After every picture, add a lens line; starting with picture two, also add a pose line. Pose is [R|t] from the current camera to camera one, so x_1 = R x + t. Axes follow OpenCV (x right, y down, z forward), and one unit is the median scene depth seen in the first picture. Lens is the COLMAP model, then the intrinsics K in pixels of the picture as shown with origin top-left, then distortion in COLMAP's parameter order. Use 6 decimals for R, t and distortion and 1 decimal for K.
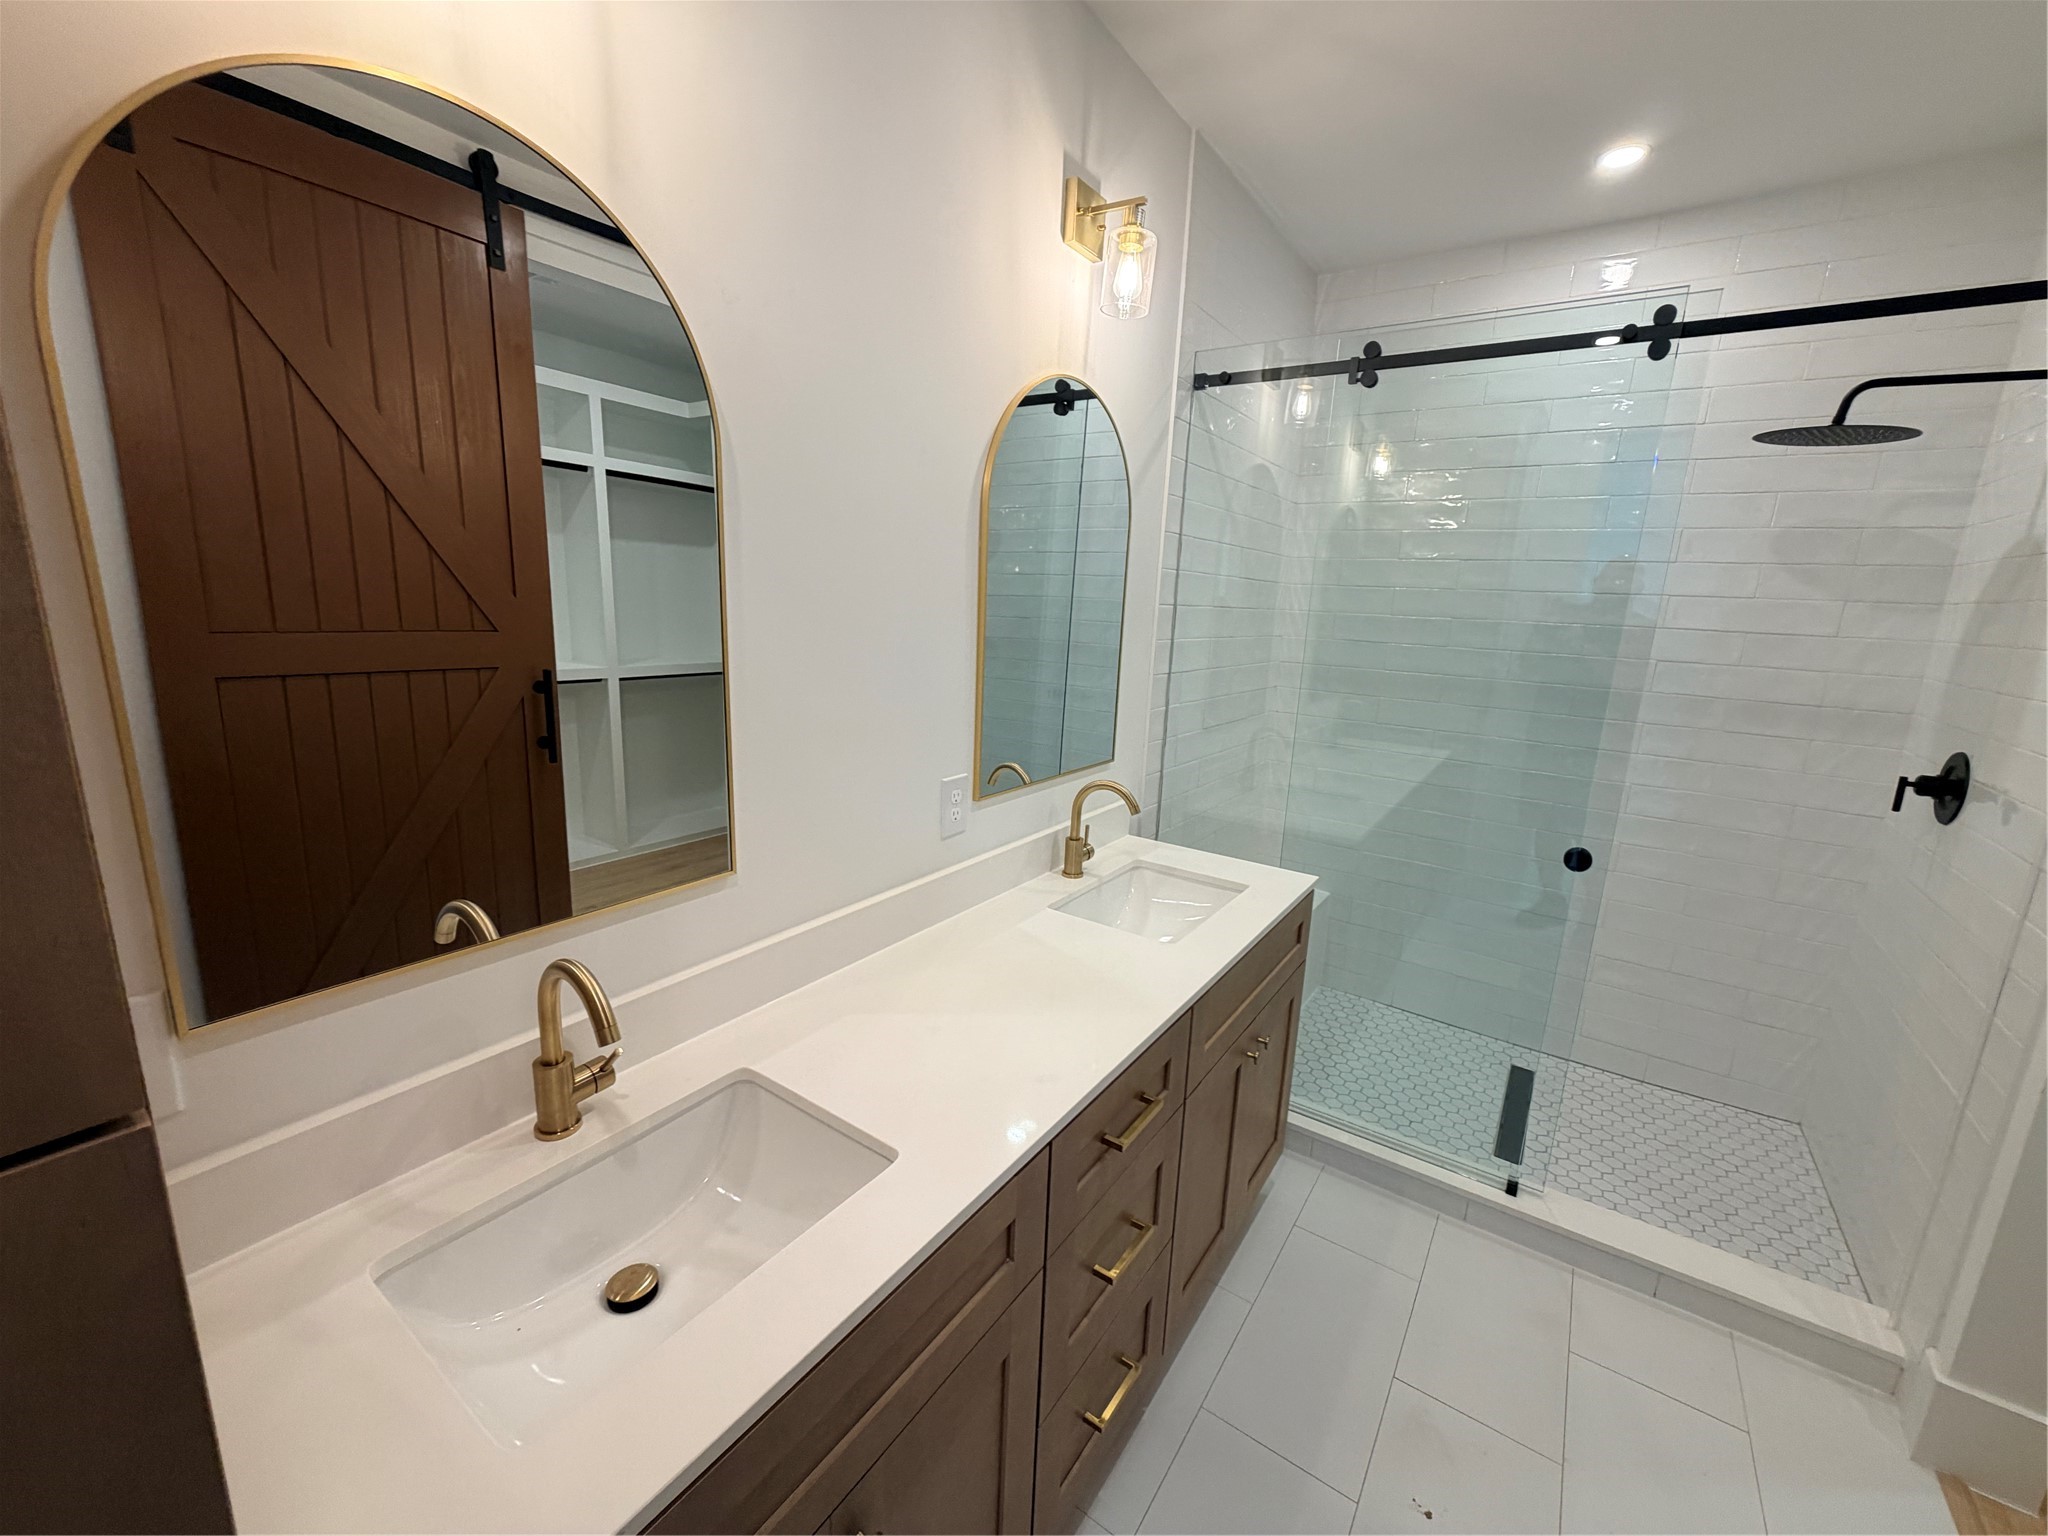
lens RADIAL K [[815.5, 0, 1026.6], [0, 815.5, 766.4], [0, 0, 1]] dist [-0.000239, 0.000219]
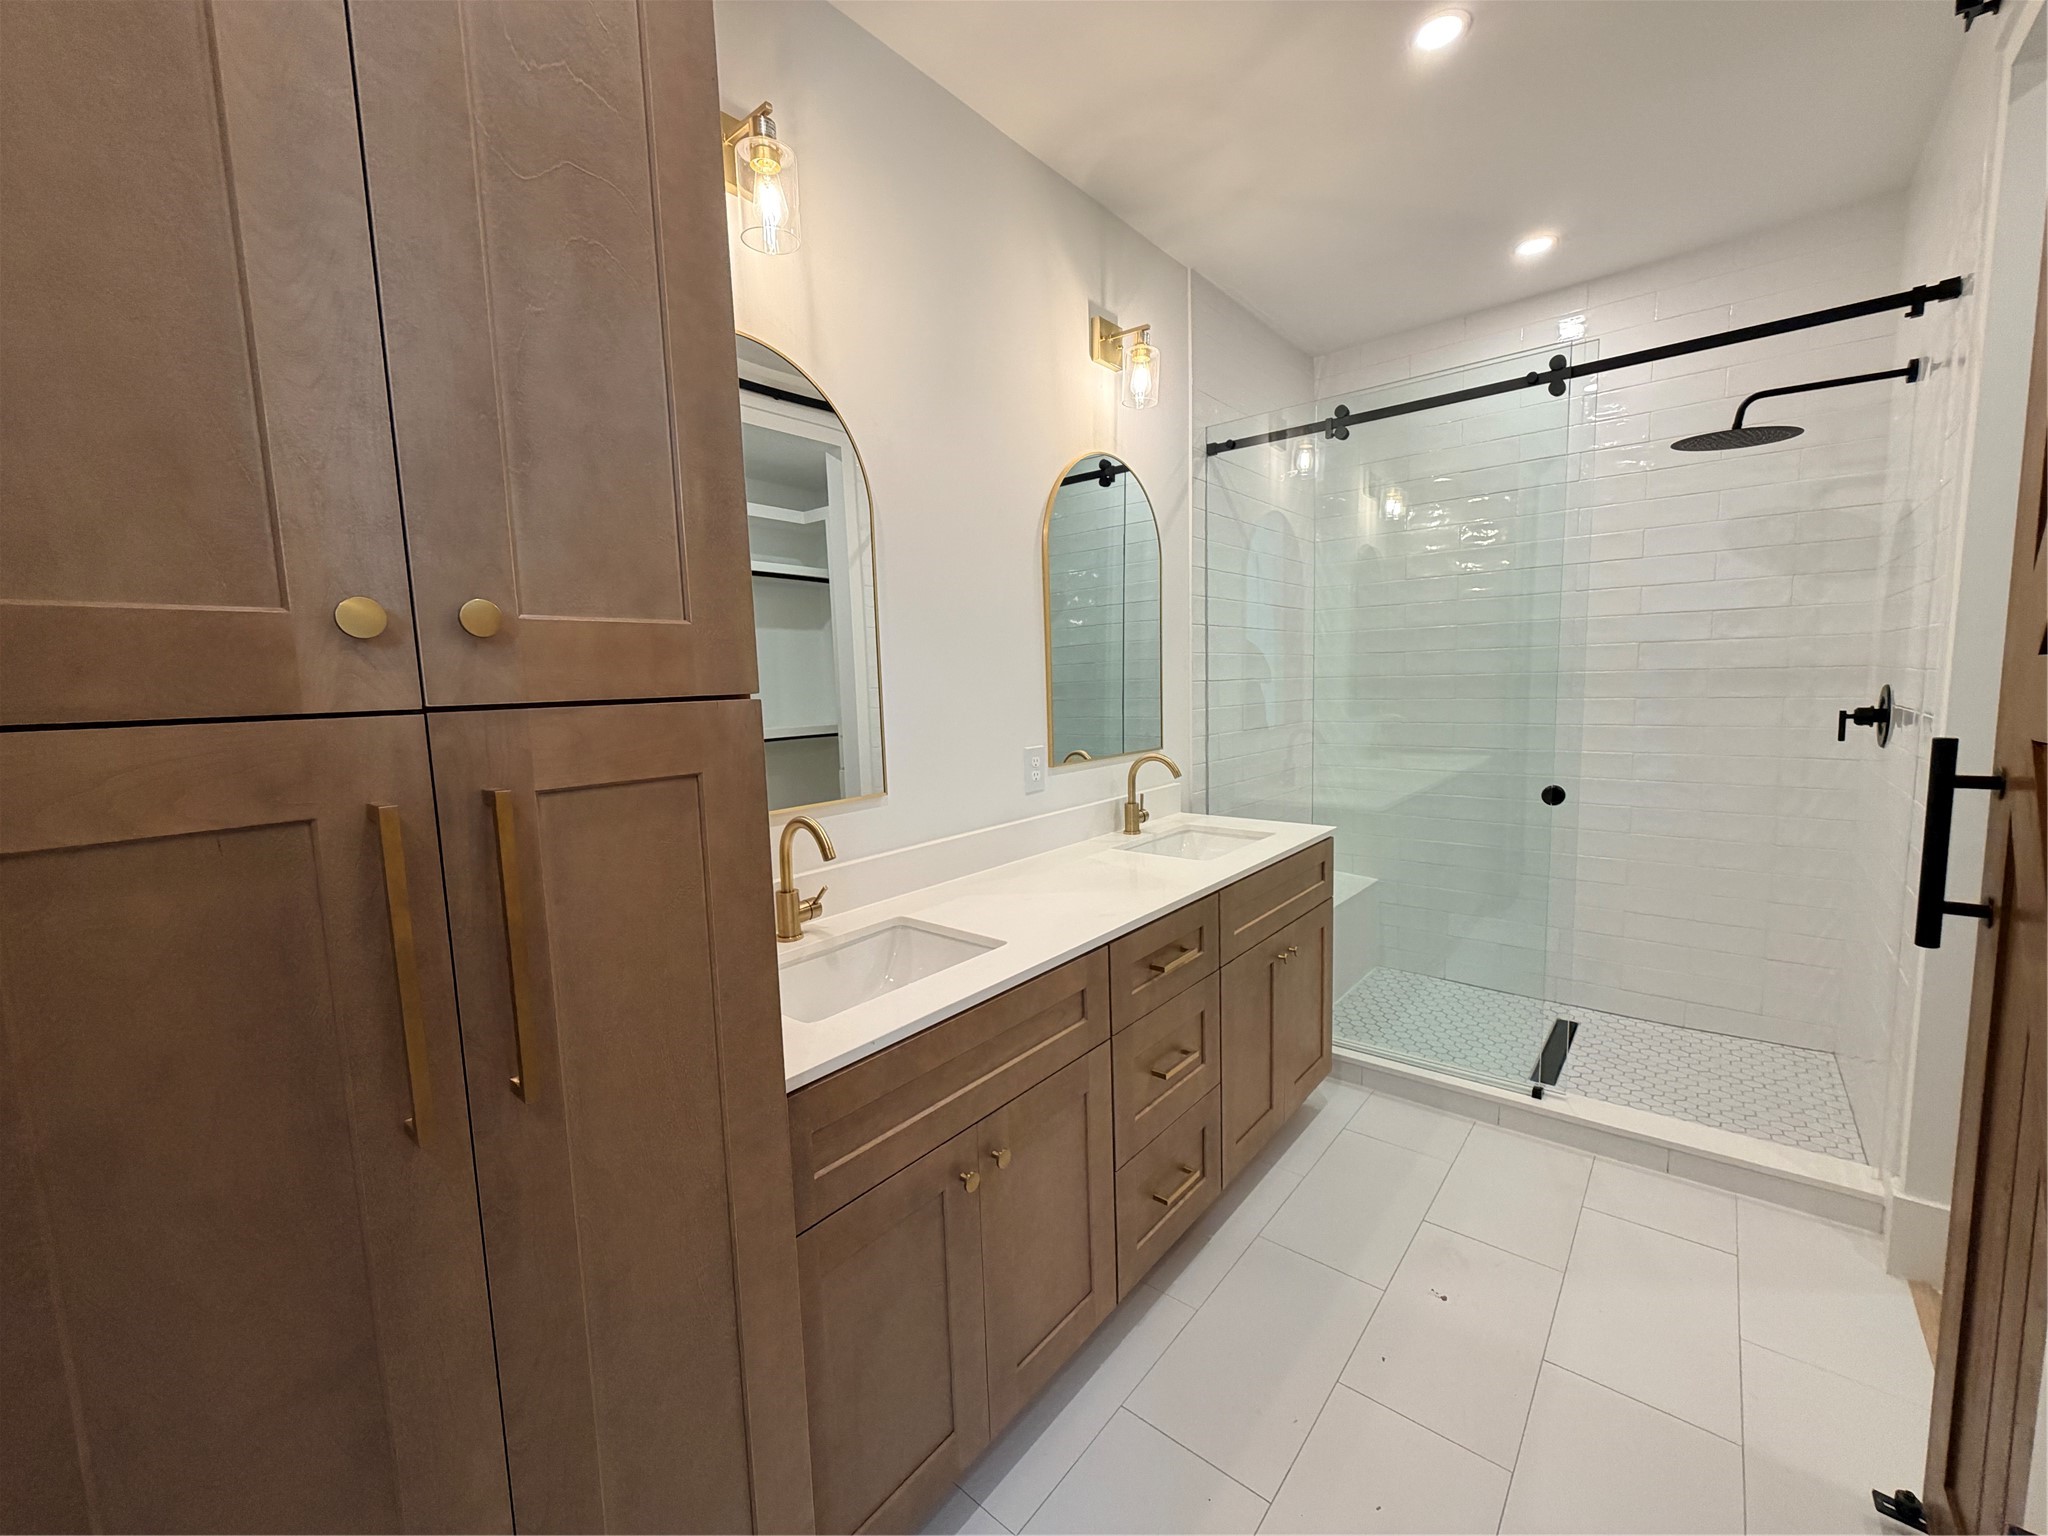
lens RADIAL K [[815.5, 0, 1023.3], [0, 815.5, 766.0], [0, 0, 1]] dist [-0.000239, 0.000219]
pose [[0.993057, -0.059954, -0.101206, 0.023848], [0.049278, 0.993263, -0.104881, 0.156291], [0.106812, 0.099165, 0.989322, -0.272981]]
